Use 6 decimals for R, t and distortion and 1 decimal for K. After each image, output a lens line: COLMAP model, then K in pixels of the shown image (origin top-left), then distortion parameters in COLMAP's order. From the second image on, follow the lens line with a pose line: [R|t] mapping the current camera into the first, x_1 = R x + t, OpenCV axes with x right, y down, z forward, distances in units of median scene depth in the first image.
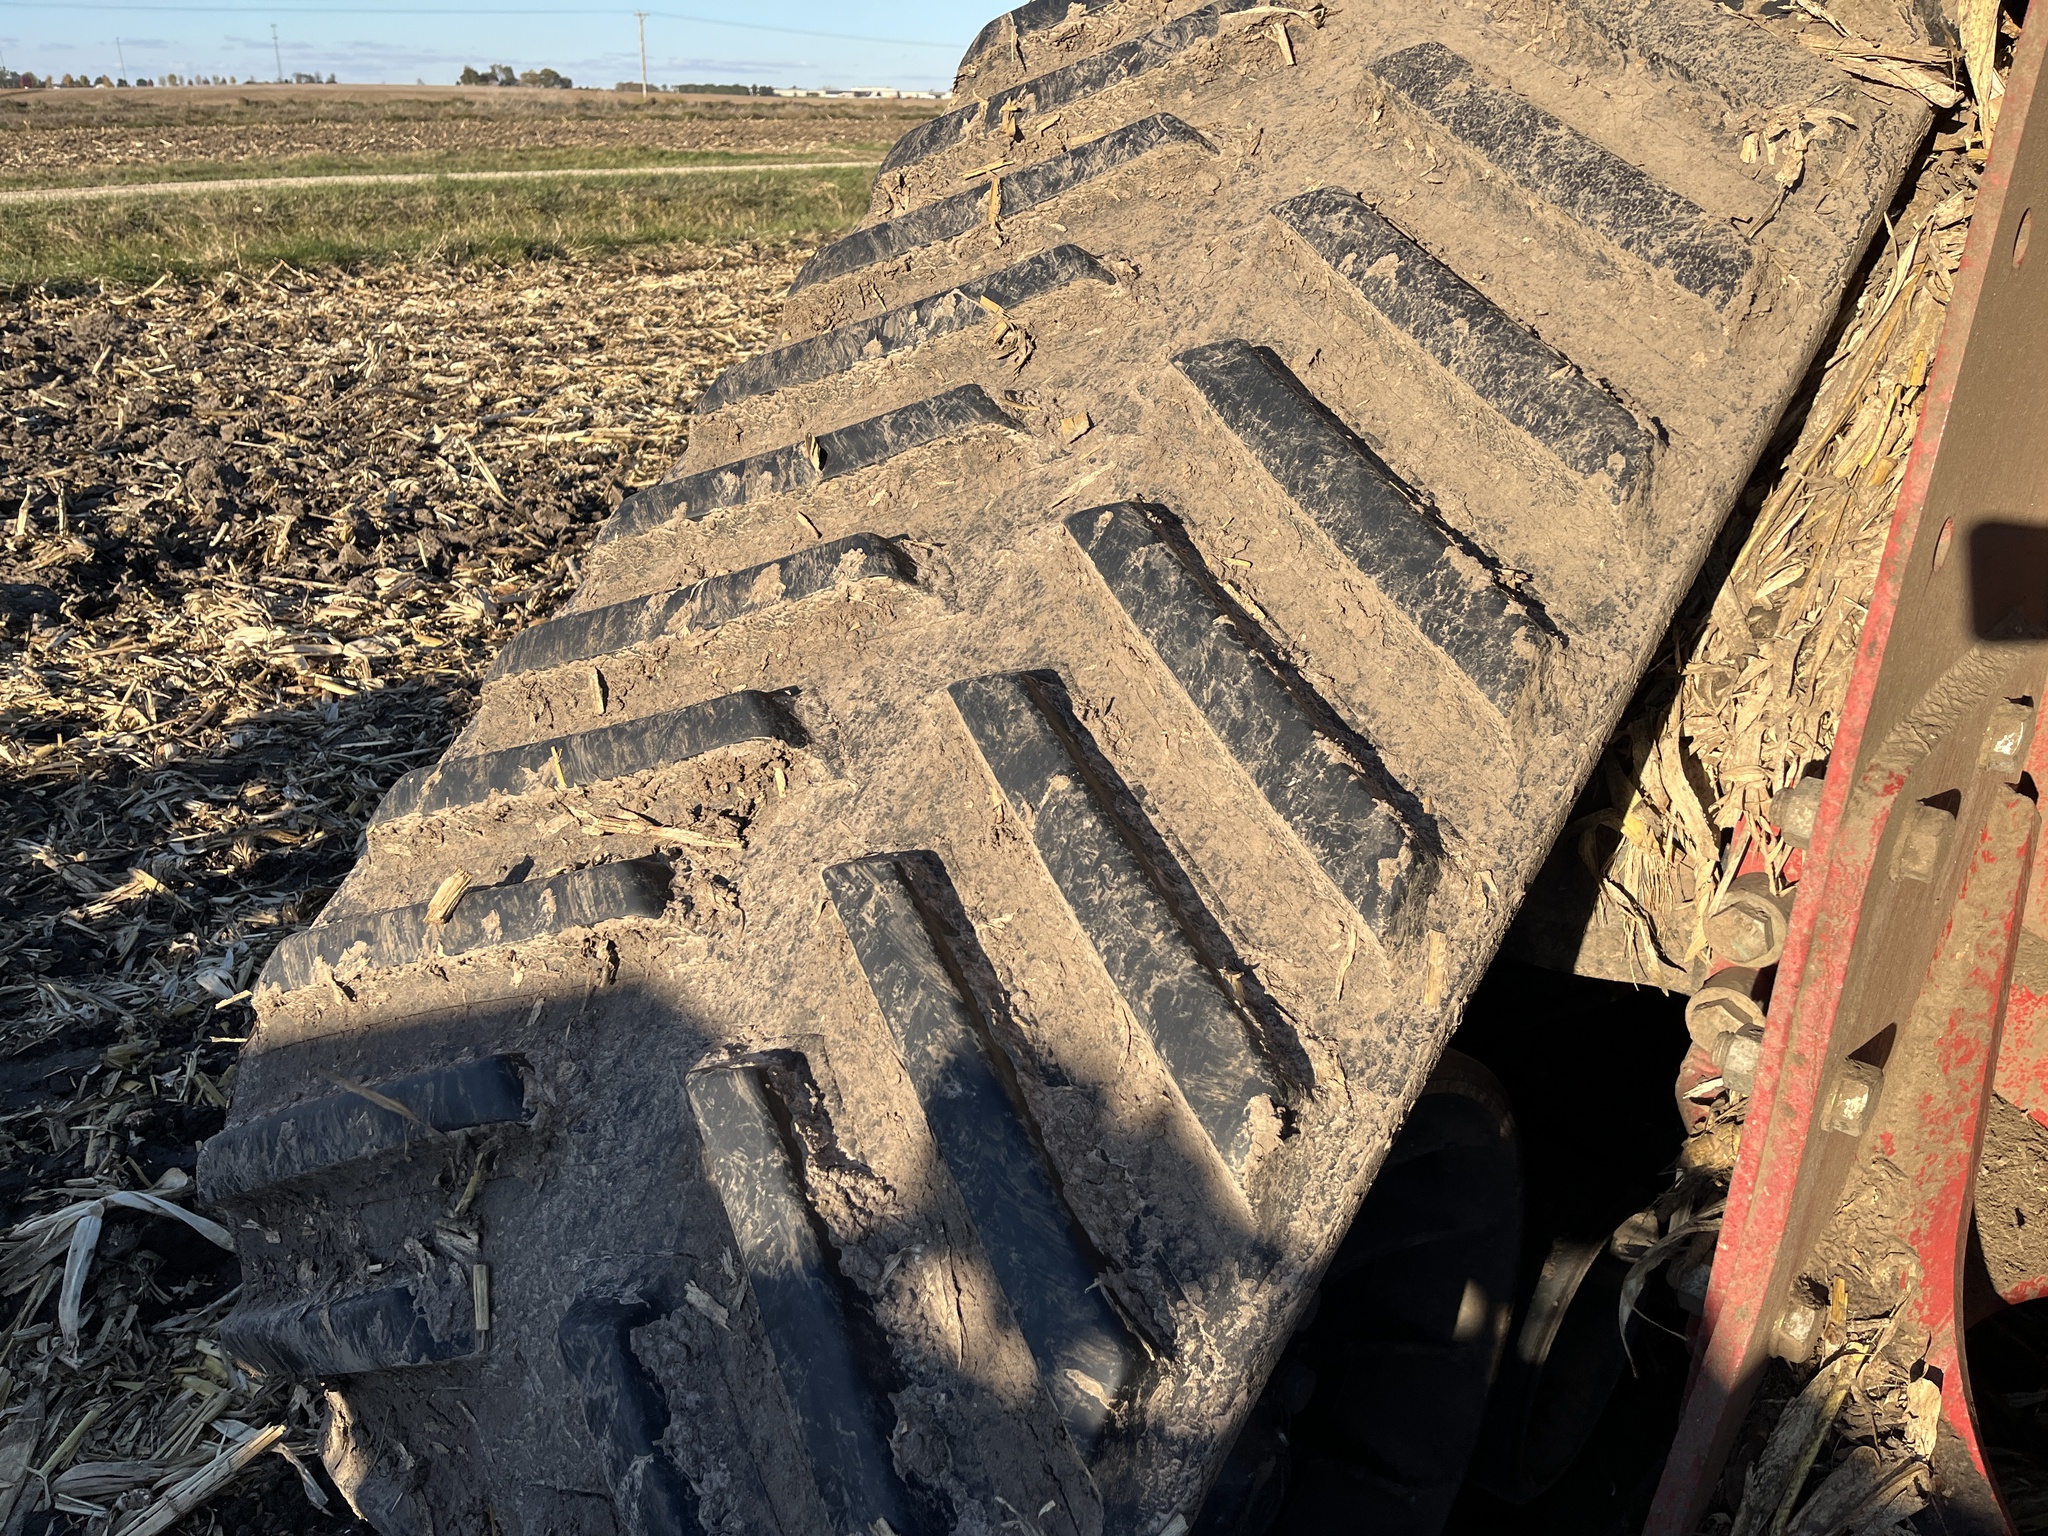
lens RADIAL K [[1546.0, 0, 1030.3], [0, 1546.0, 797.5], [0, 0, 1]] dist [0.037977, -0.016395]
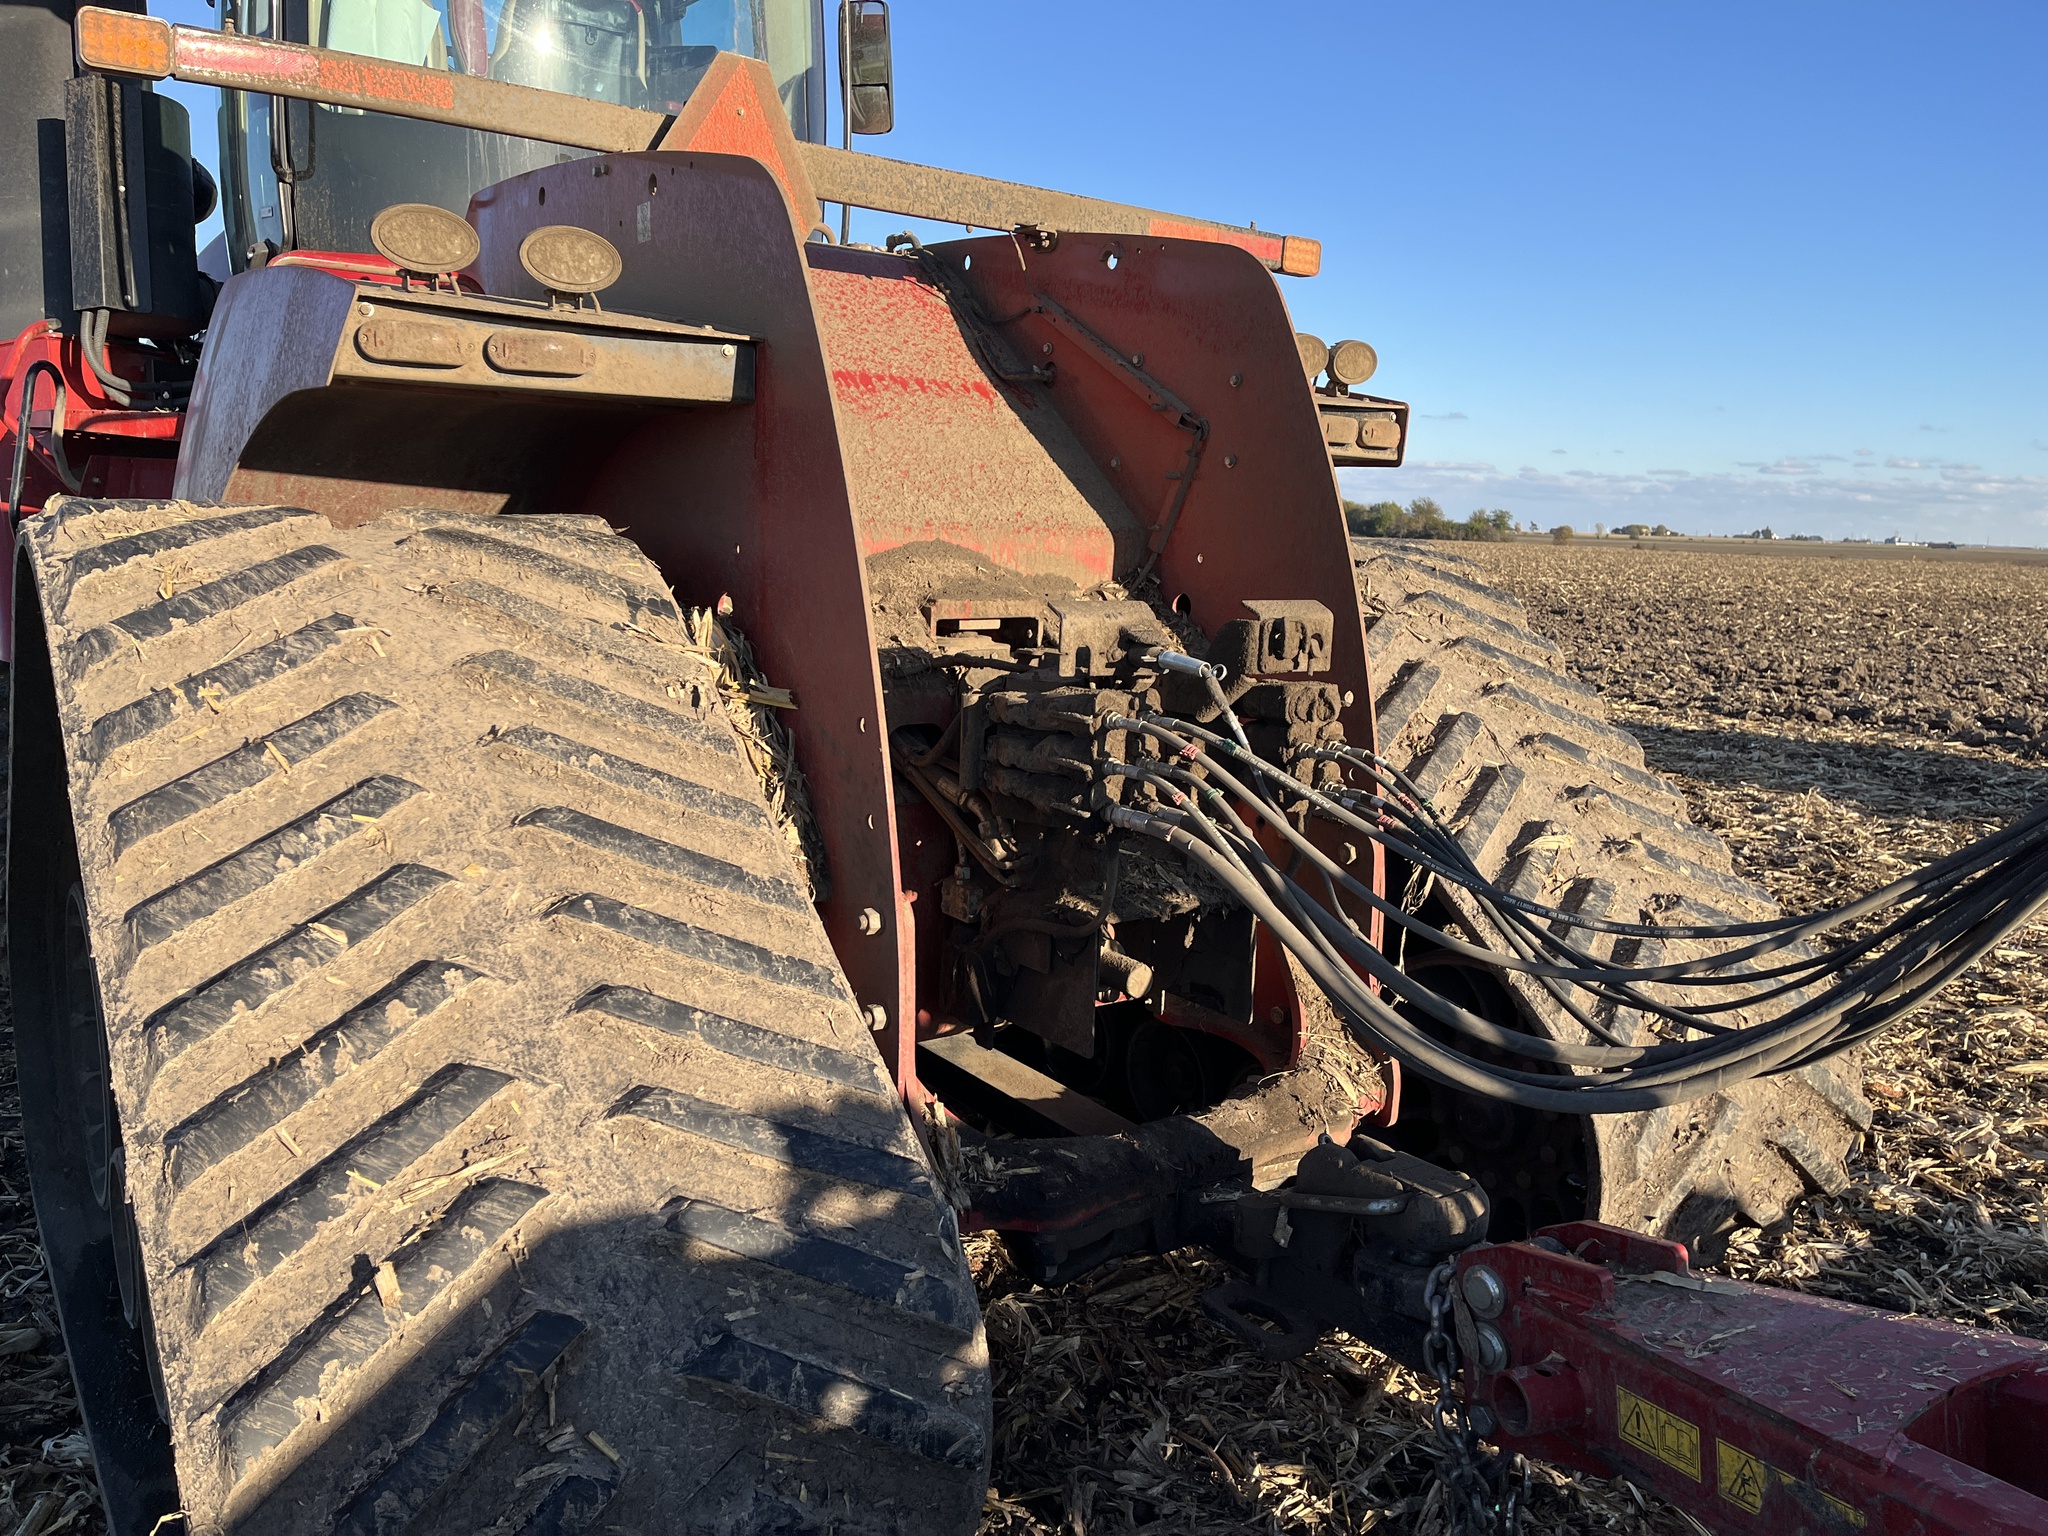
lens RADIAL K [[1539.5, 0, 1019.0], [0, 1539.5, 787.1], [0, 0, 1]] dist [0.073901, -0.110927]
pose [[0.197063, -0.169910, 0.965555, -1.665661], [0.363357, 0.927386, 0.089035, -0.289355], [-0.910570, 0.333296, 0.244491, -0.003475]]
